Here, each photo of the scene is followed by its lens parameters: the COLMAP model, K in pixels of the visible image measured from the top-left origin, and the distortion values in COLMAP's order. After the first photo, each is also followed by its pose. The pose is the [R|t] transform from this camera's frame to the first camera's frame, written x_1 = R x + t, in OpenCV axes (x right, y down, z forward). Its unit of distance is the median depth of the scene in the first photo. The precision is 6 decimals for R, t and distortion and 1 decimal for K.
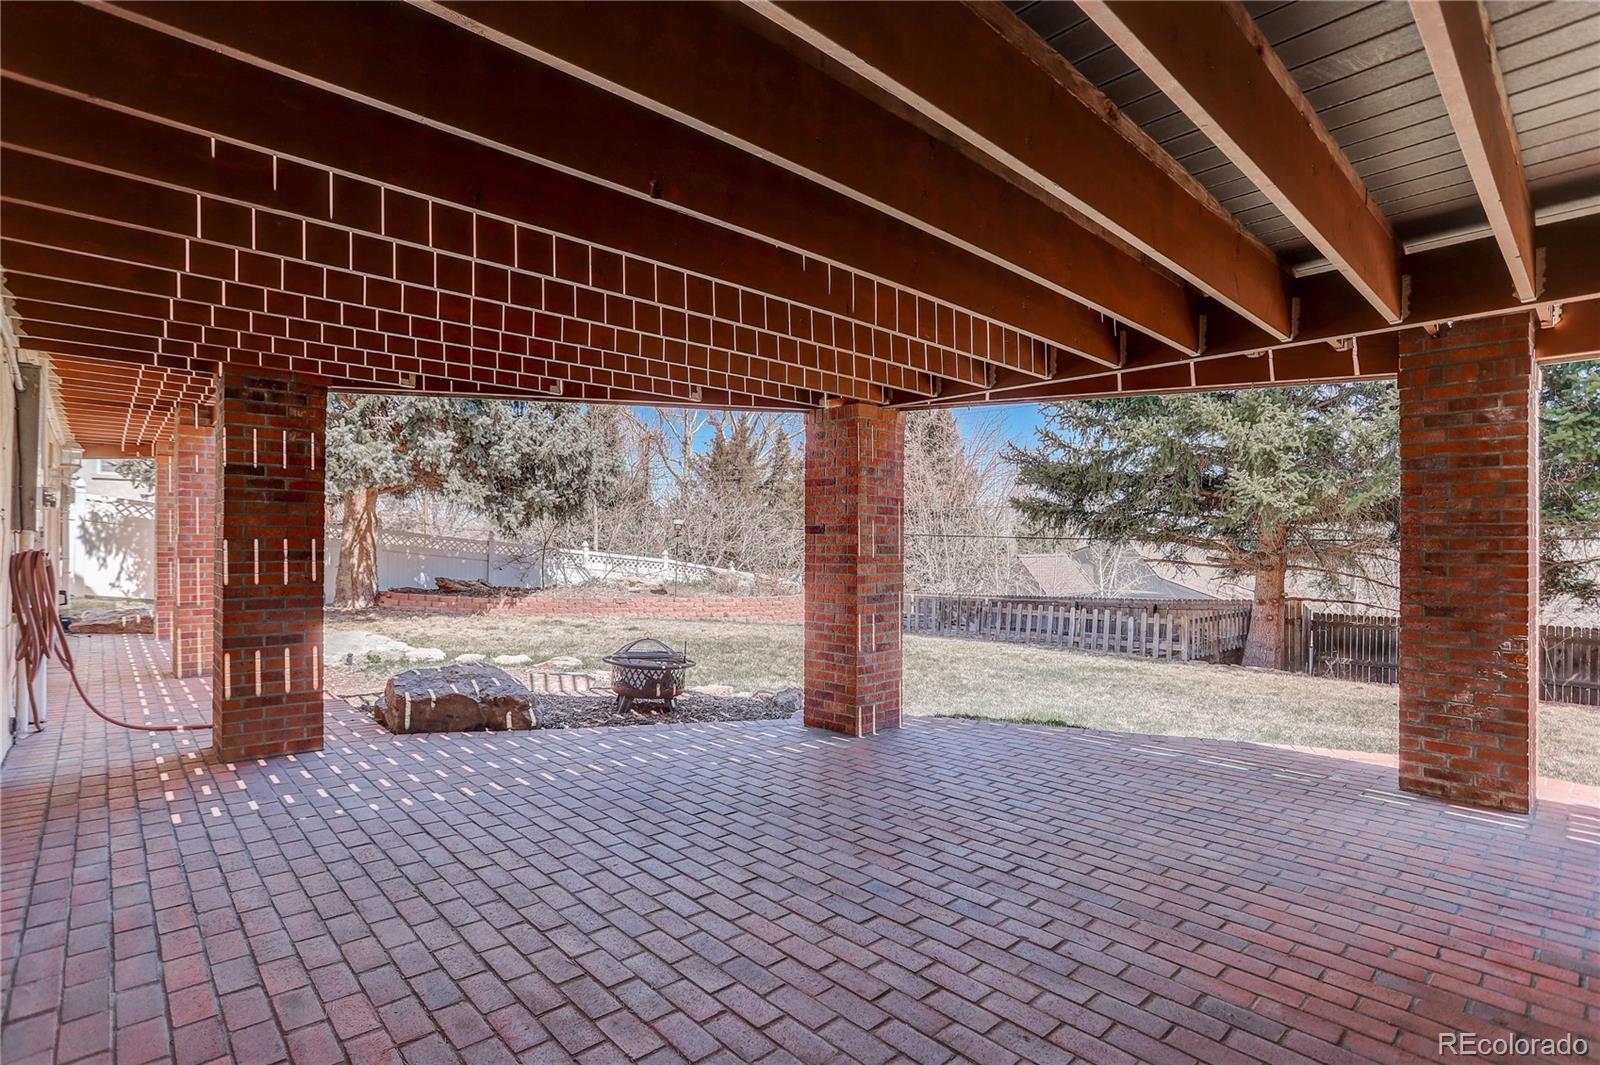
lens RADIAL K [[785.2, 0, 799.7], [0, 785.2, 539.5], [0, 0, 1]] dist [-0.037224, 0.001197]
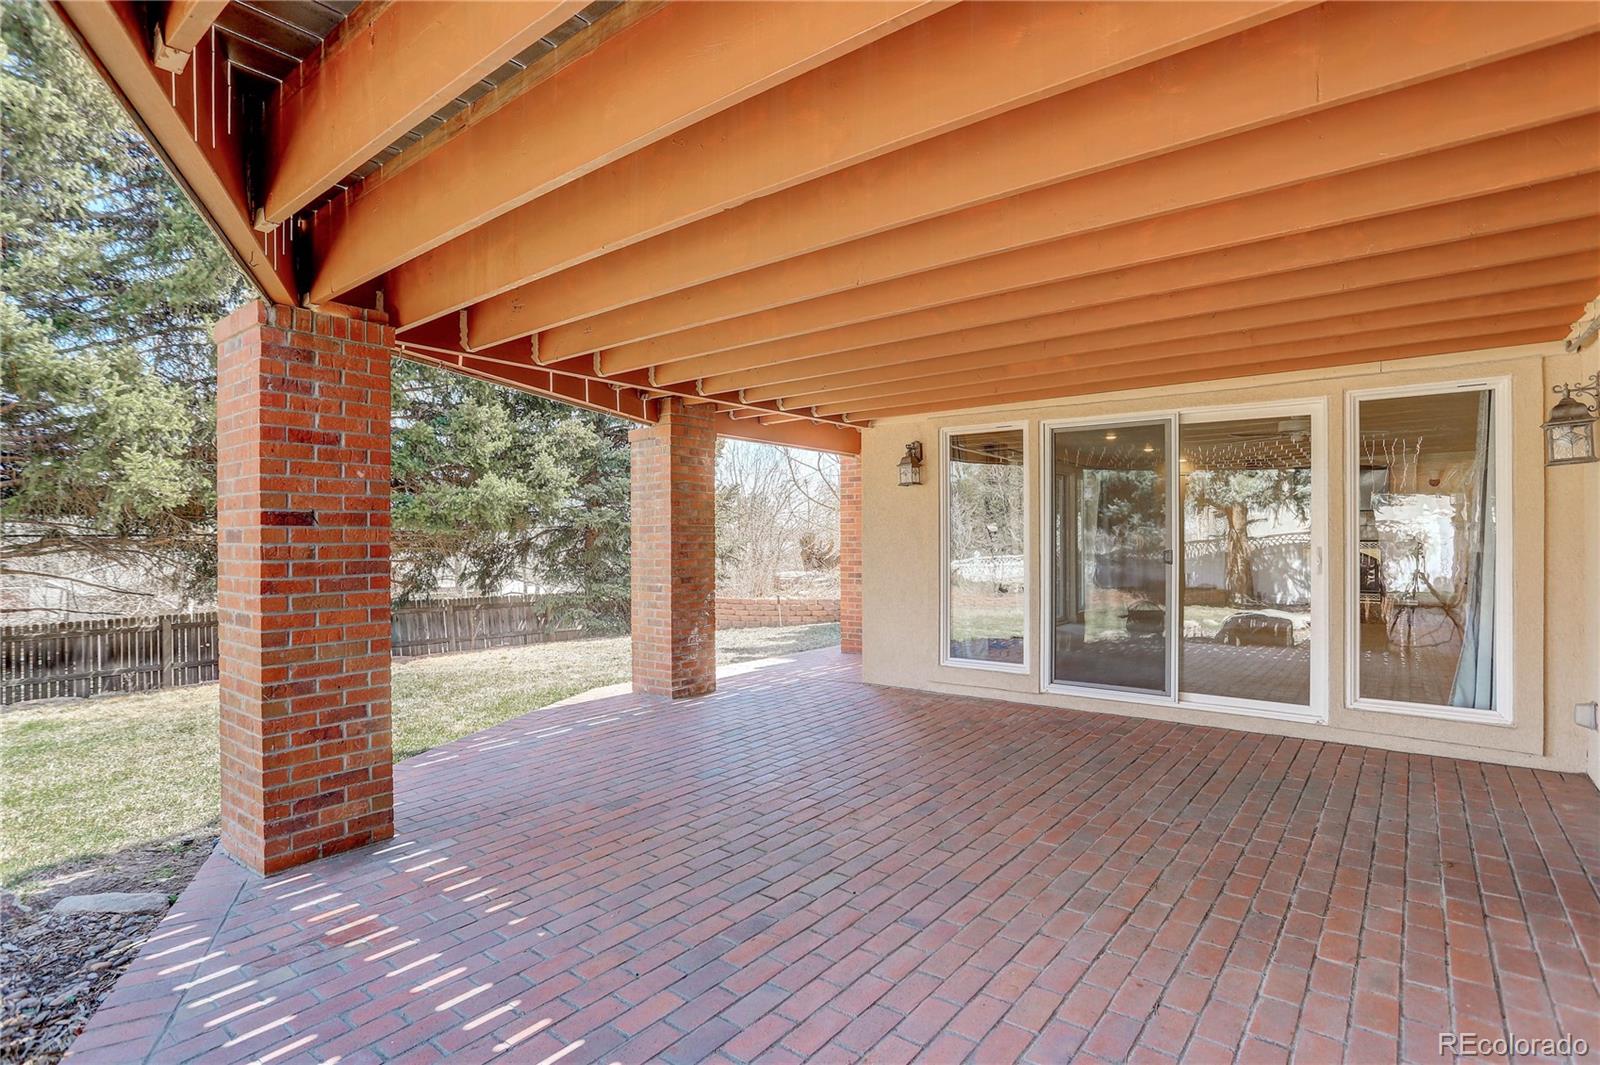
lens RADIAL K [[785.2, 0, 803.0], [0, 785.2, 536.7], [0, 0, 1]] dist [-0.037224, 0.001197]
pose [[-0.146123, -0.002141, 0.989264, -0.709422], [0.002383, 0.999994, 0.002516, 0.000115], [-0.989264, 0.002726, -0.146117, 0.872314]]
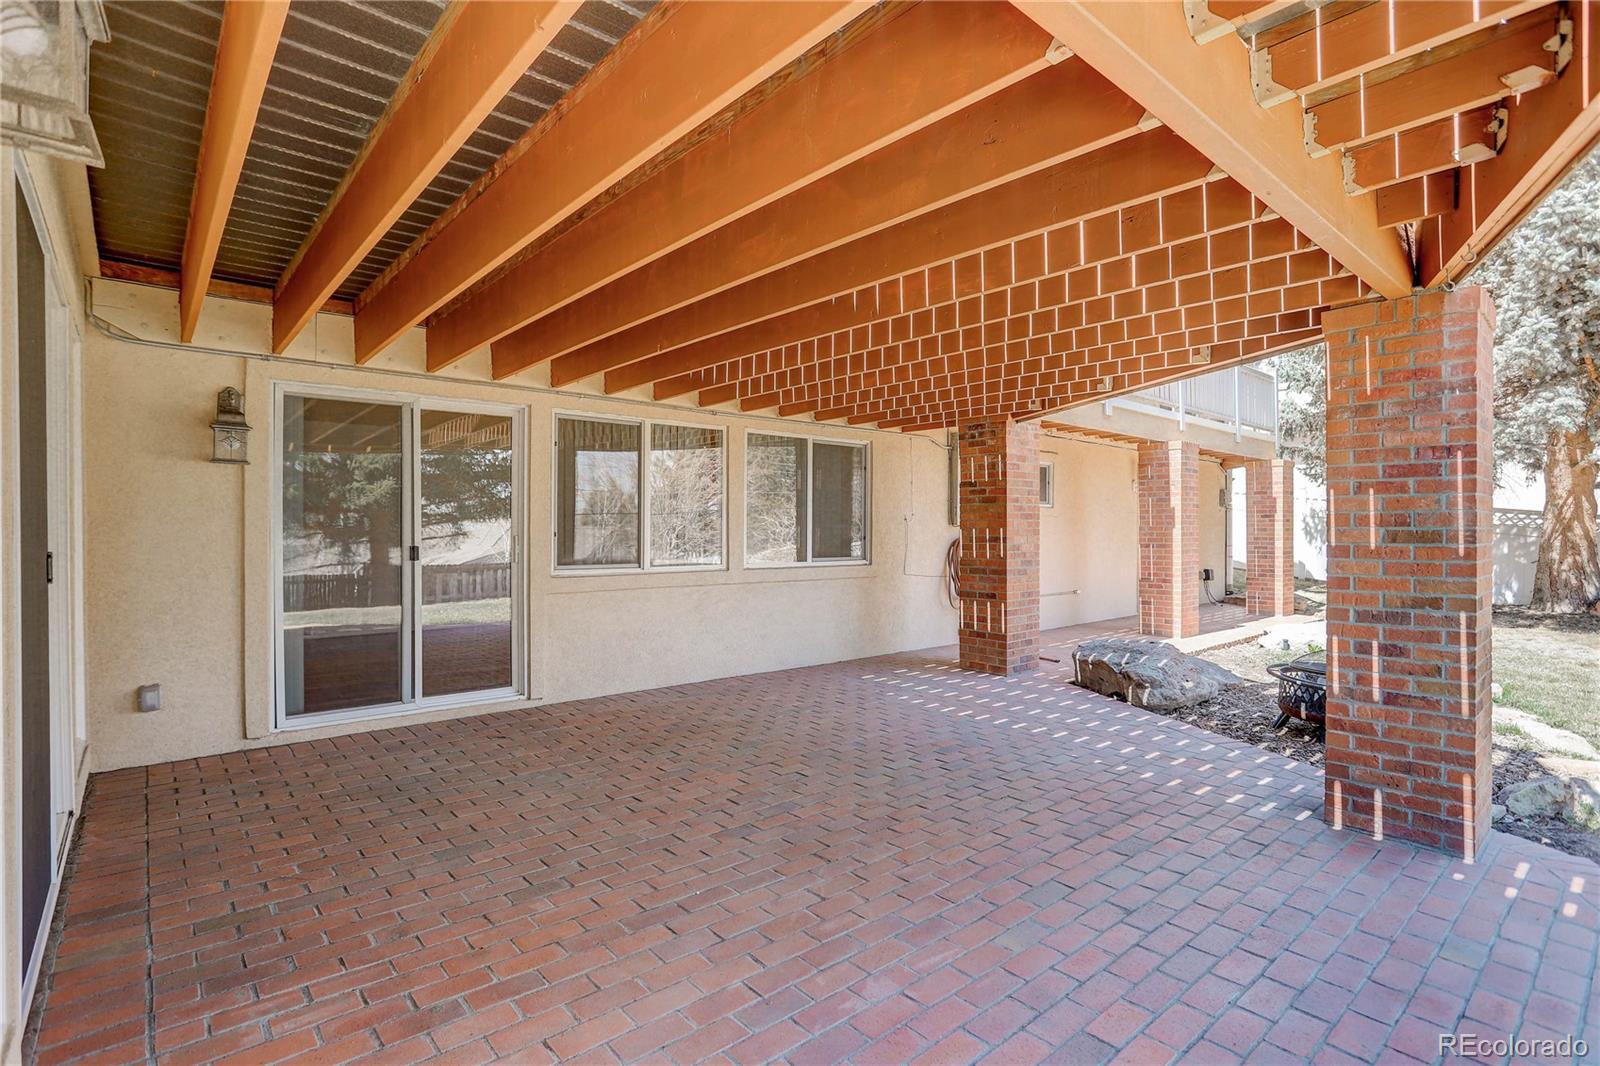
lens RADIAL K [[785.2, 0, 798.4], [0, 785.2, 532.7], [0, 0, 1]] dist [-0.037224, 0.001197]
pose [[-0.031442, -0.004644, -0.999495, 0.835336], [0.003109, 0.999984, -0.004744, 0.013545], [0.999501, -0.003257, -0.031427, 0.665161]]
